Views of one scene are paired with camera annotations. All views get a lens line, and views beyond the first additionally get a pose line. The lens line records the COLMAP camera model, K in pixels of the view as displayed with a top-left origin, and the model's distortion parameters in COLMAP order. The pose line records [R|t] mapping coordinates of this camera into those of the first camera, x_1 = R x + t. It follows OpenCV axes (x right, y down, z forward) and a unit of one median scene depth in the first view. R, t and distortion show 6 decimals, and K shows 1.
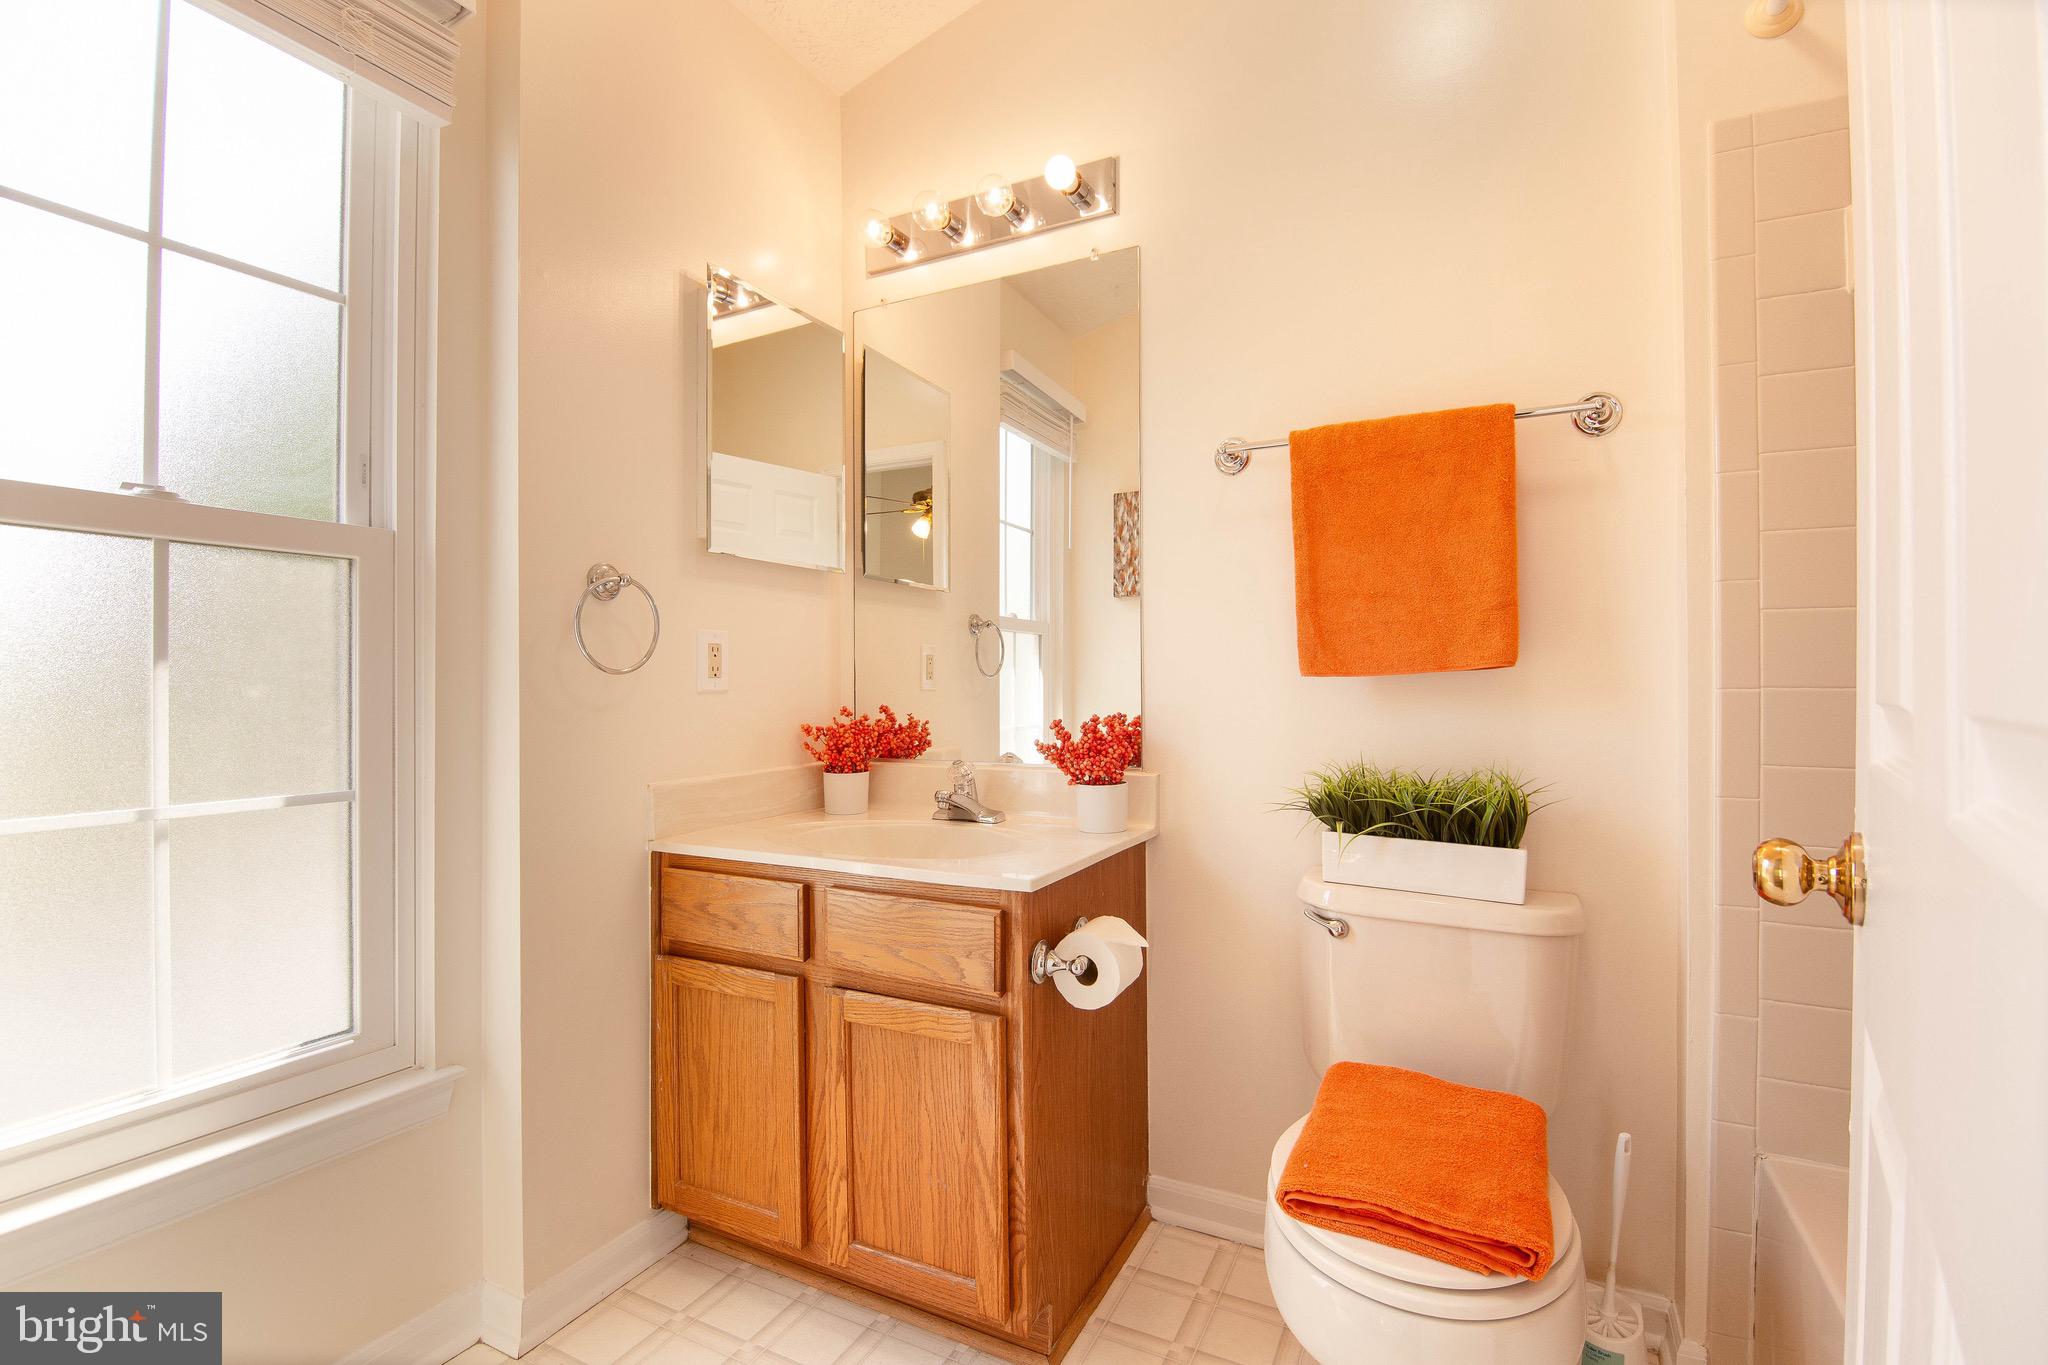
lens RADIAL K [[919.5, 0, 1024.0], [0, 919.5, 682.5], [0, 0, 1]] dist [-0.017354, -0.000786]
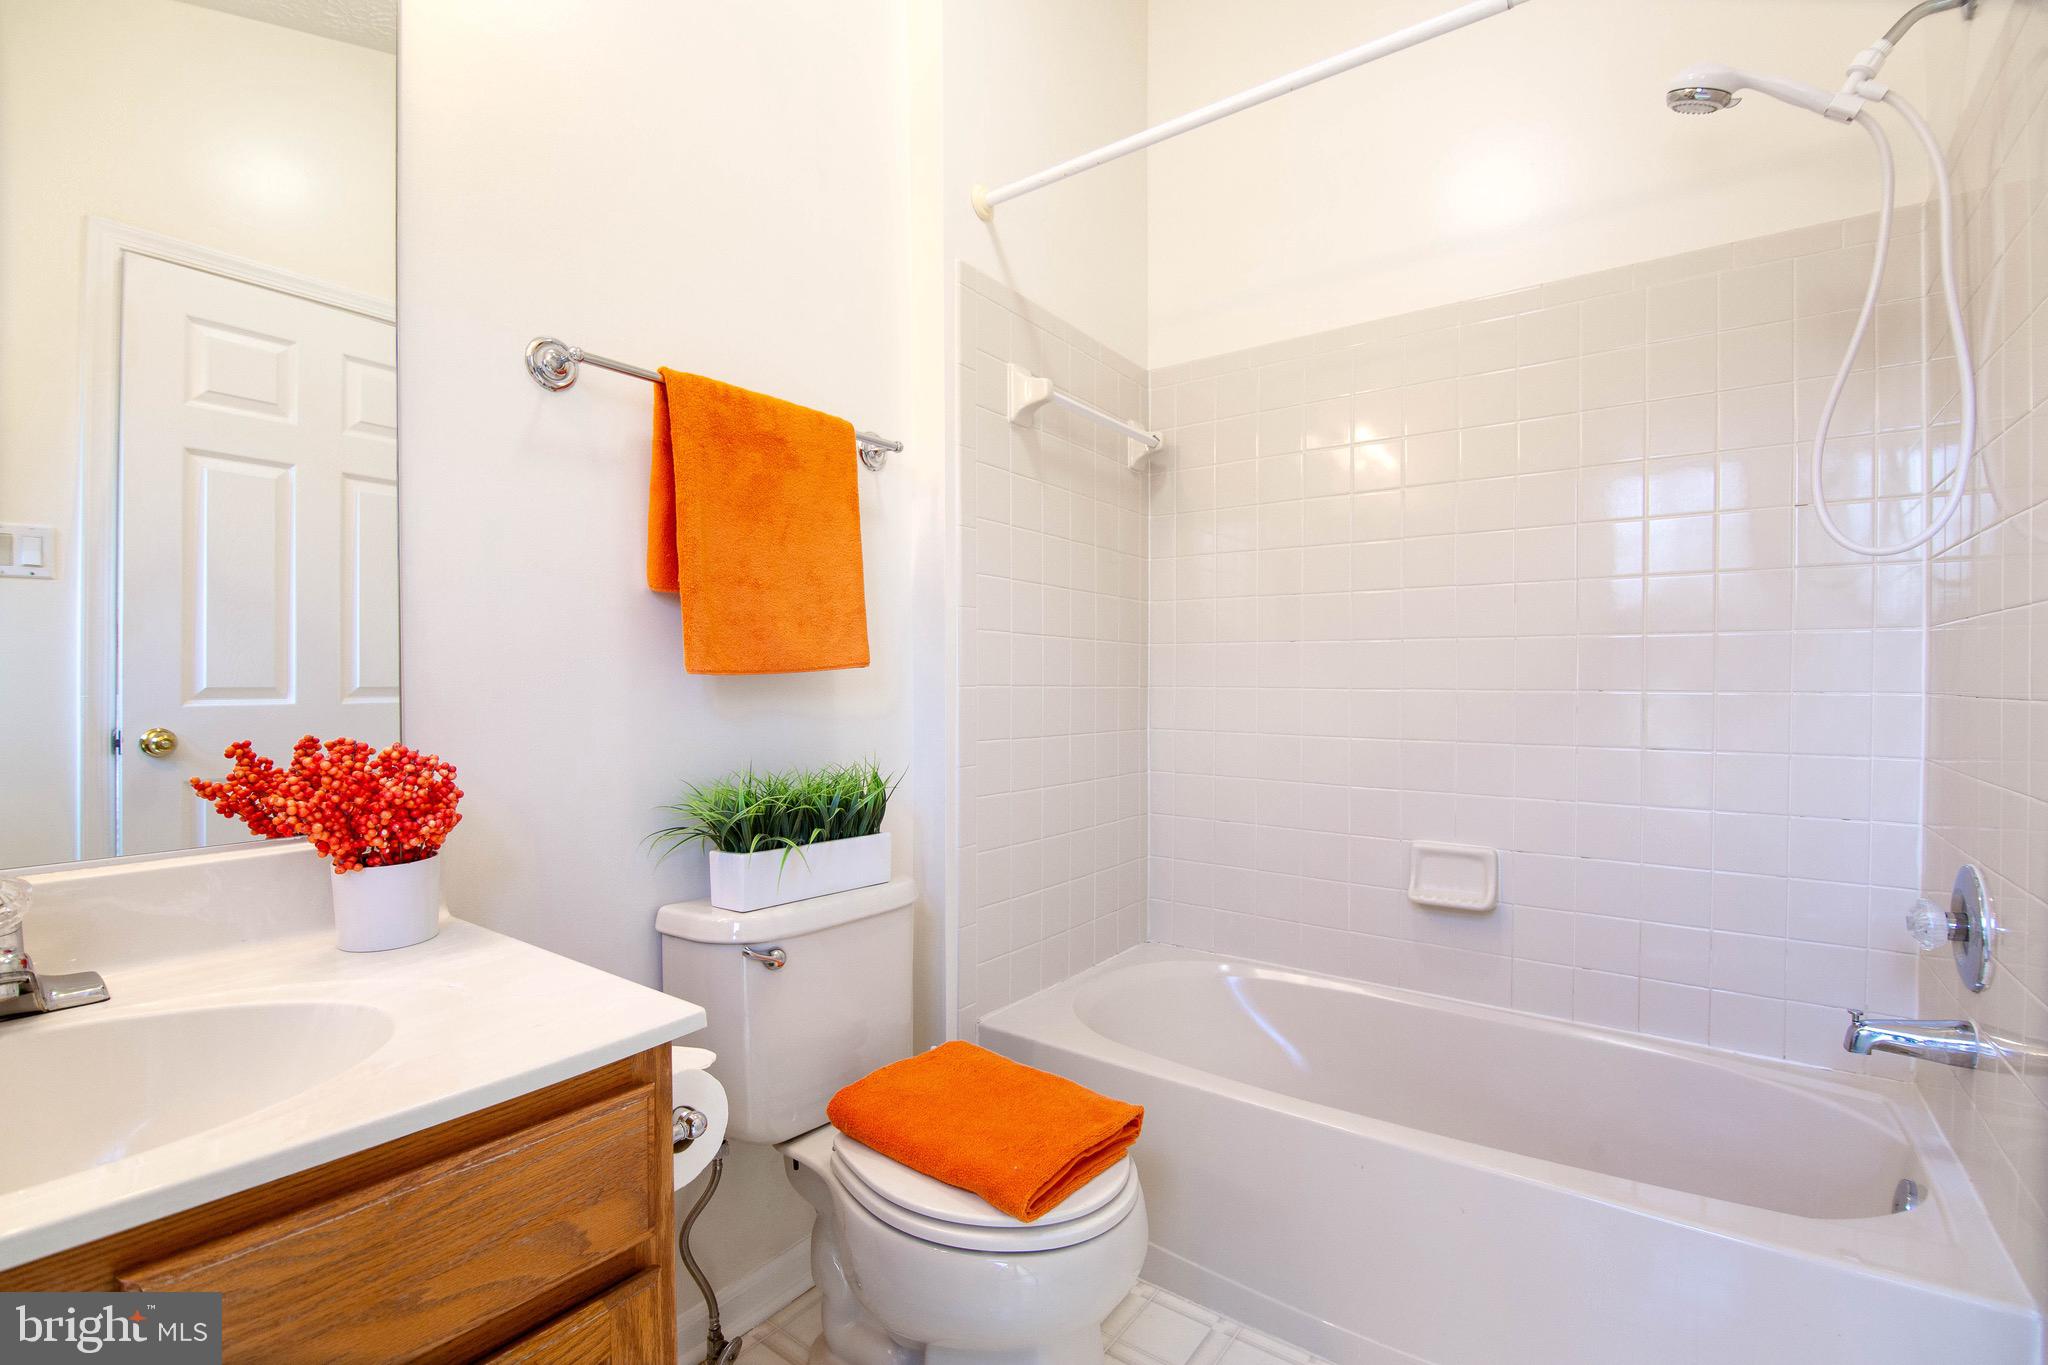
lens RADIAL K [[919.5, 0, 1024.0], [0, 919.5, 682.5], [0, 0, 1]] dist [-0.017354, -0.000786]
pose [[0.161503, -0.007694, 0.986842, -0.505447], [-0.010759, 0.999896, 0.009556, -0.010618], [-0.986814, -0.012161, 0.161404, 0.628005]]
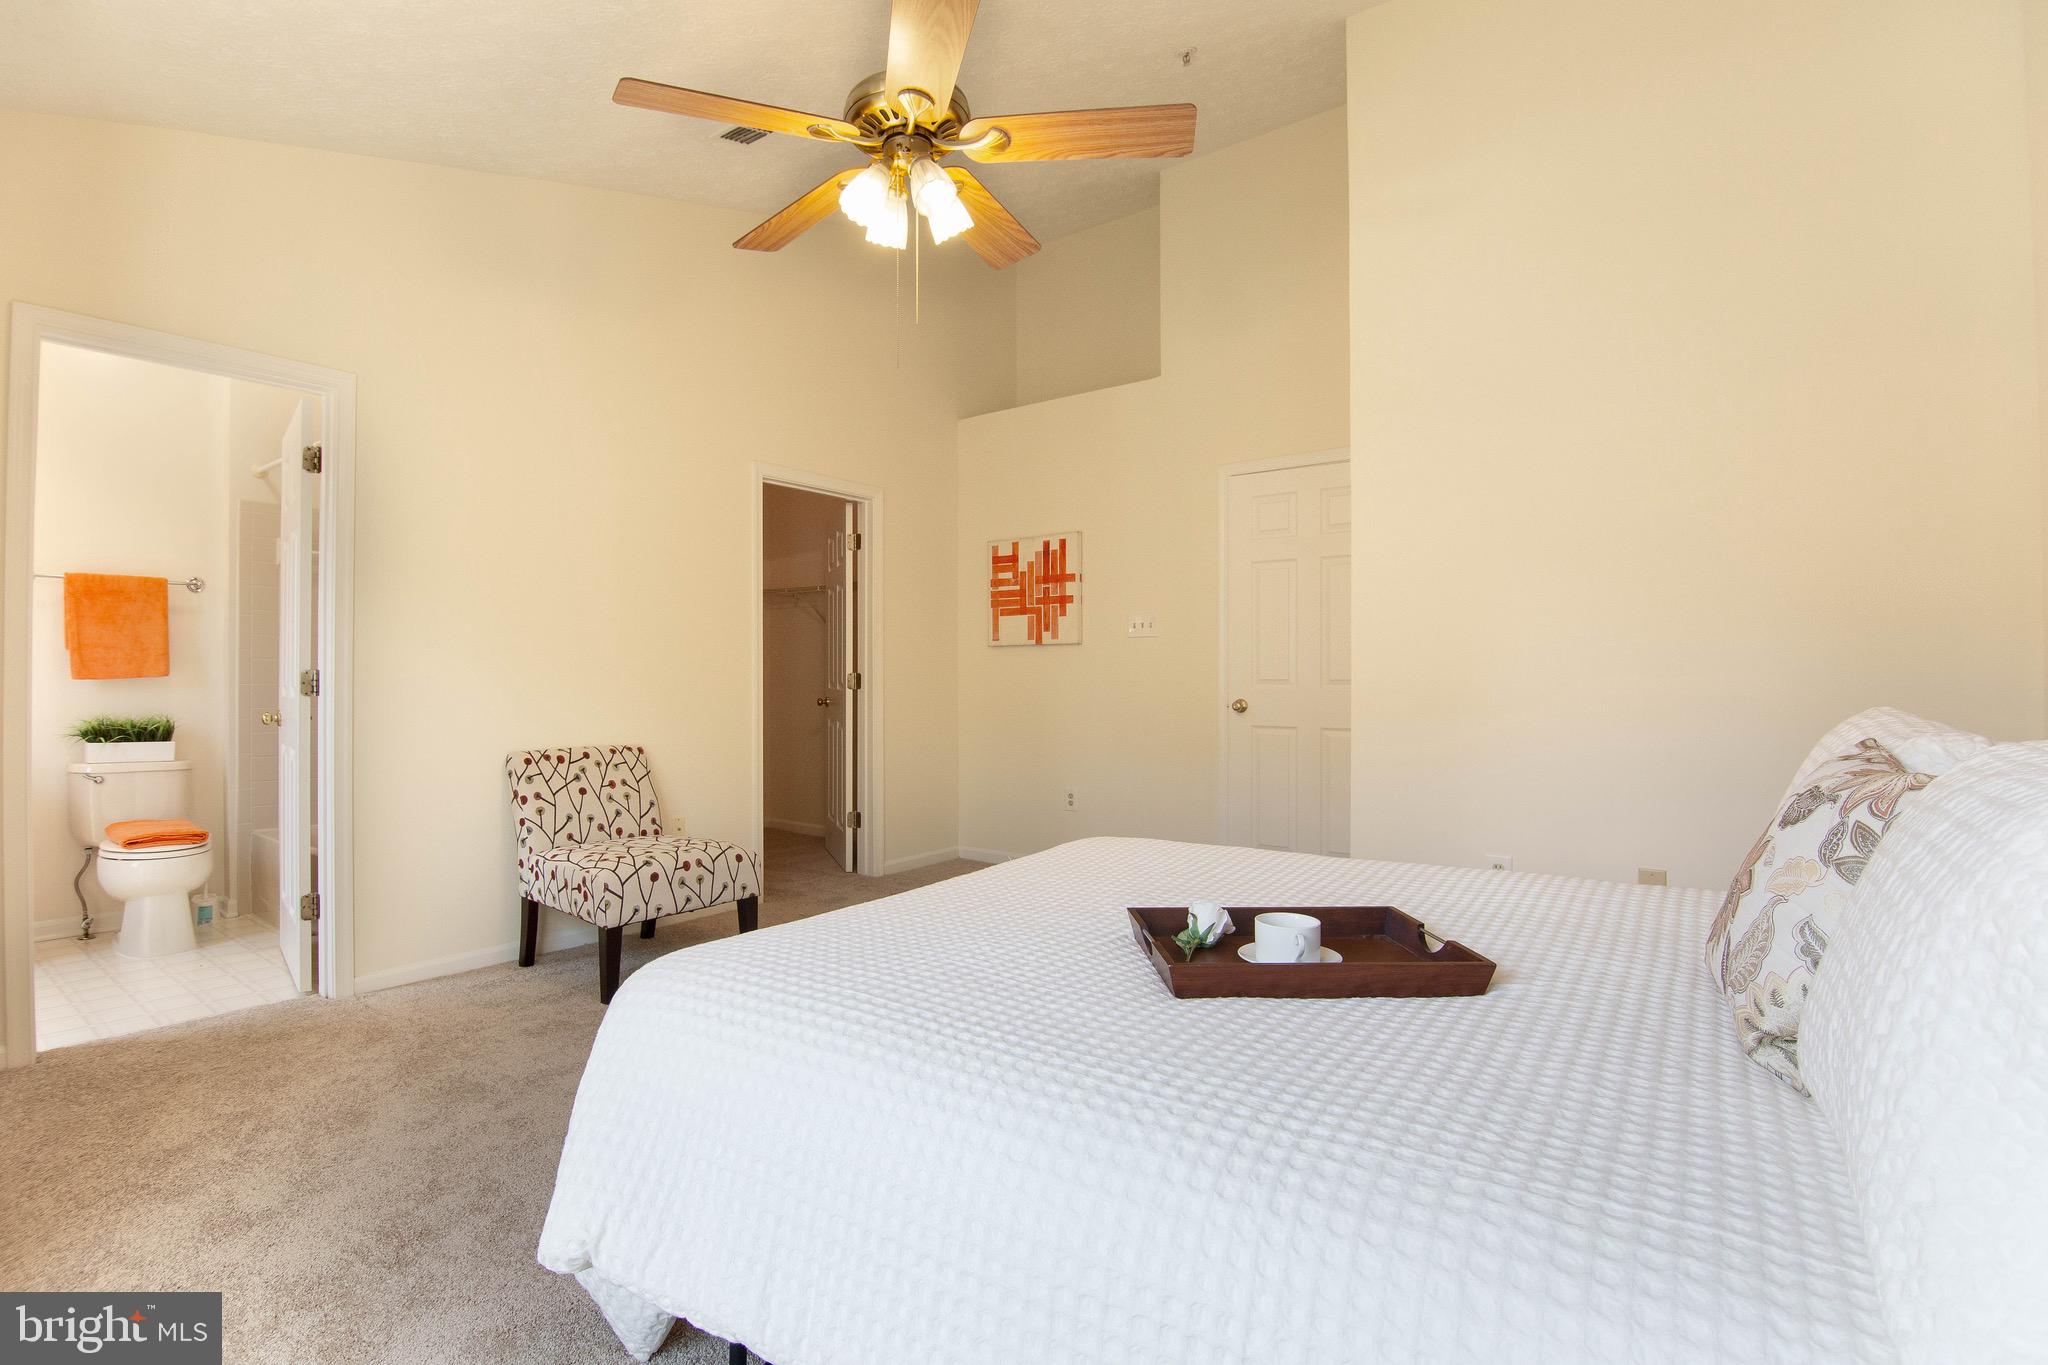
lens RADIAL K [[942.6, 0, 1022.3], [0, 942.6, 668.5], [0, 0, 1]] dist [-0.017232, -0.022395]
pose [[0.123123, 0.001530, 0.992390, -1.841341], [-0.008220, 0.999966, -0.000522, -0.059049], [-0.992357, -0.008093, 0.123131, -1.857730]]
